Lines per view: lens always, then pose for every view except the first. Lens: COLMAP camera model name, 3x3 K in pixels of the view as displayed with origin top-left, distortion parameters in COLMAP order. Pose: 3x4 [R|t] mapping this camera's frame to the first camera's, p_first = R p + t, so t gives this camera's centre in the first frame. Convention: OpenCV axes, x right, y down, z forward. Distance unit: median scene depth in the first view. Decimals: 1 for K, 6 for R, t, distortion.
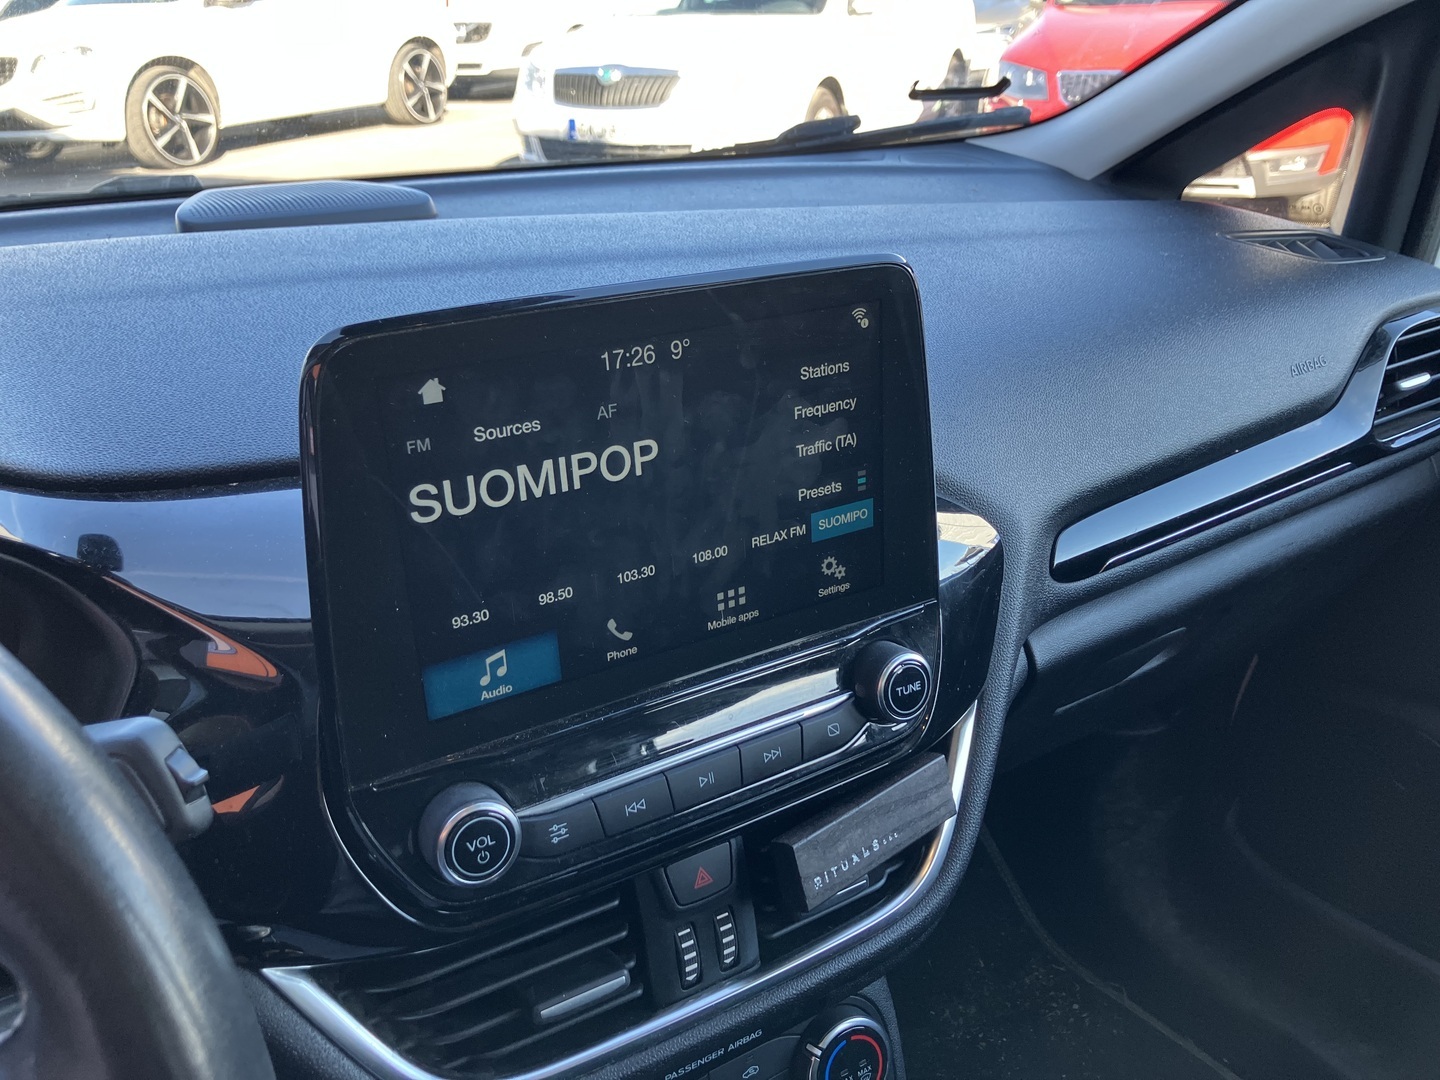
lens RADIAL K [[1177.7, 0, 725.3], [0, 1177.7, 543.3], [0, 0, 1]] dist [0.008180, -0.015694]
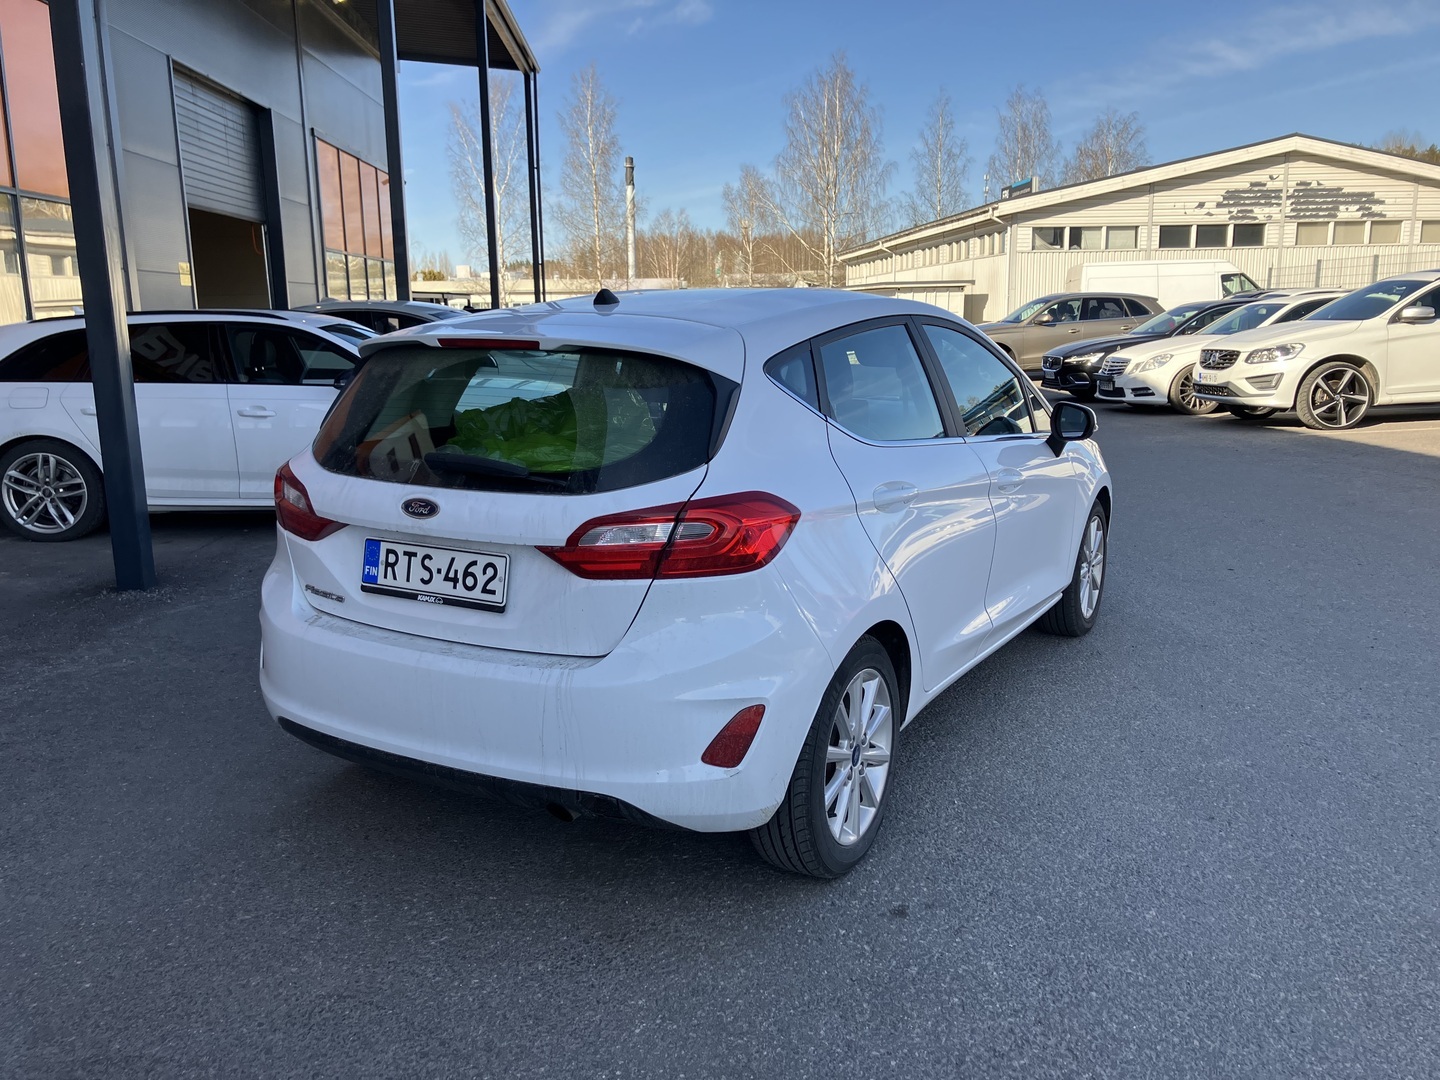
lens RADIAL K [[1177.7, 0, 718.3], [0, 1177.7, 541.2], [0, 0, 1]] dist [0.008180, -0.015694]
pose [[0.468857, 0.175858, -0.865590, 0.458506], [-0.357024, 0.934088, -0.003612, 0.074381], [0.807903, 0.310730, 0.500740, -0.263107]]
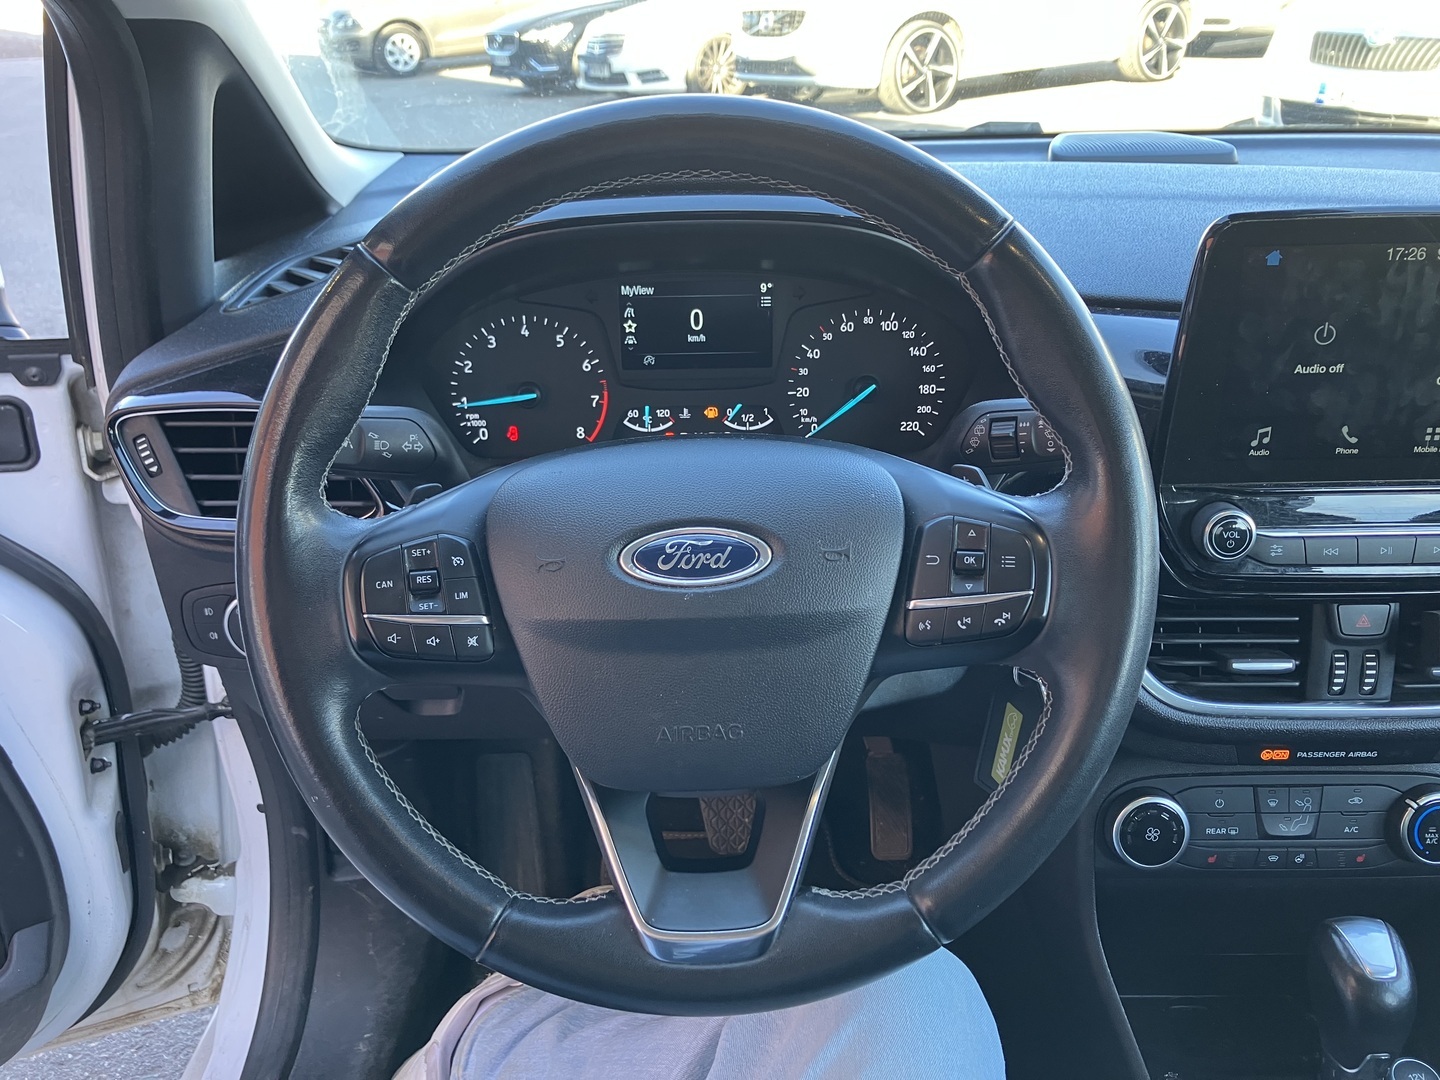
lens RADIAL K [[1177.7, 0, 706.7], [0, 1177.7, 542.8], [0, 0, 1]] dist [0.008180, -0.015694]
pose [[0.841060, 0.224306, -0.492244, -0.000313], [-0.207607, 0.974139, 0.089174, 0.010852], [0.499516, 0.027192, 0.865878, -0.032512]]
